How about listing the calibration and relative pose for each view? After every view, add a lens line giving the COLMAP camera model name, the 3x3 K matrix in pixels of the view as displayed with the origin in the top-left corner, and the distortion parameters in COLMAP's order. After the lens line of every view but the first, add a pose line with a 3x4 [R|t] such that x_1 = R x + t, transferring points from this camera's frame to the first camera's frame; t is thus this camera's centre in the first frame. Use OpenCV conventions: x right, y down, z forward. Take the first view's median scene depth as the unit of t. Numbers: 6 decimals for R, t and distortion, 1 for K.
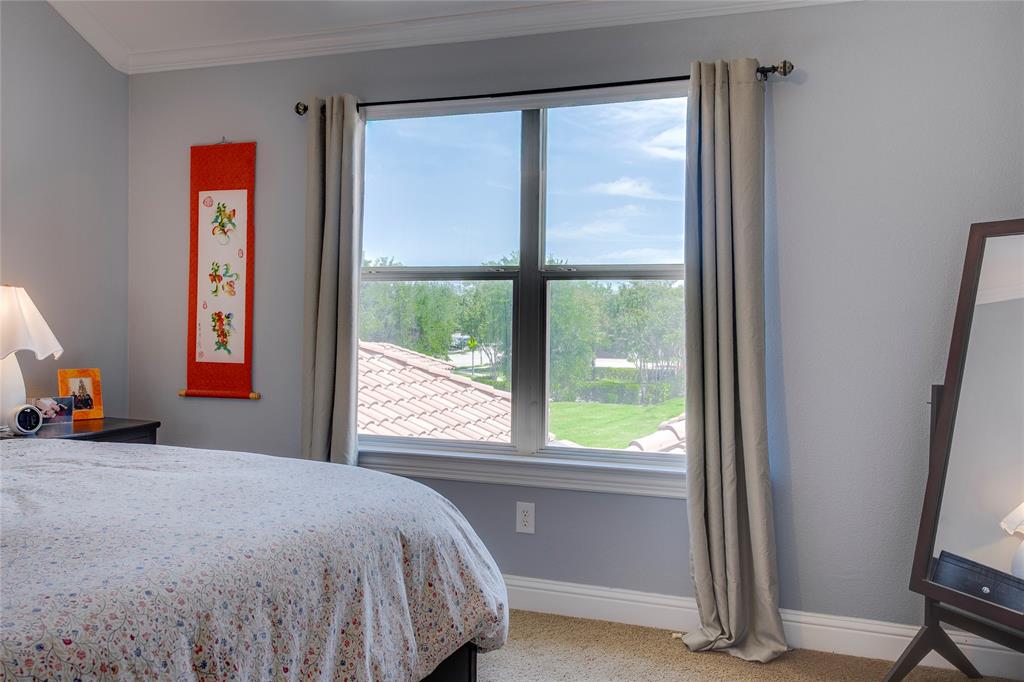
lens RADIAL K [[892.3, 0, 509.7], [0, 892.3, 327.1], [0, 0, 1]] dist [0.016119, 0.016603]
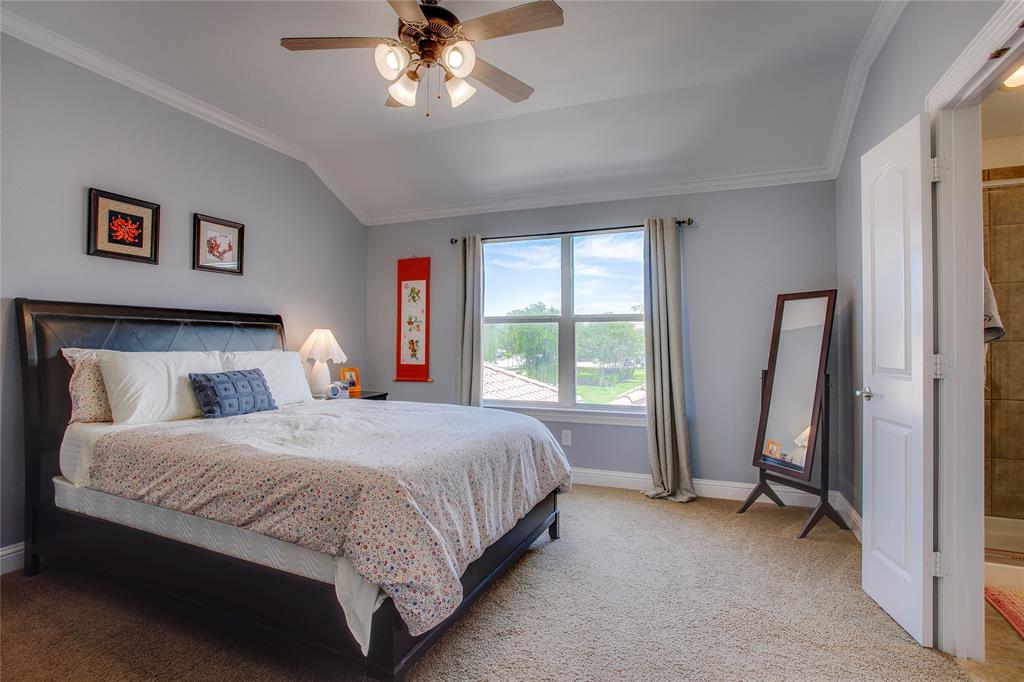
lens RADIAL K [[512.3, 0, 505.7], [0, 512.3, 333.7], [0, 0, 1]] dist [-0.058201, 0.029127]
pose [[0.999679, -0.012394, -0.022094, -0.092855], [0.011894, 0.999673, -0.022626, -0.001667], [0.022367, 0.022355, 0.999500, -0.183720]]
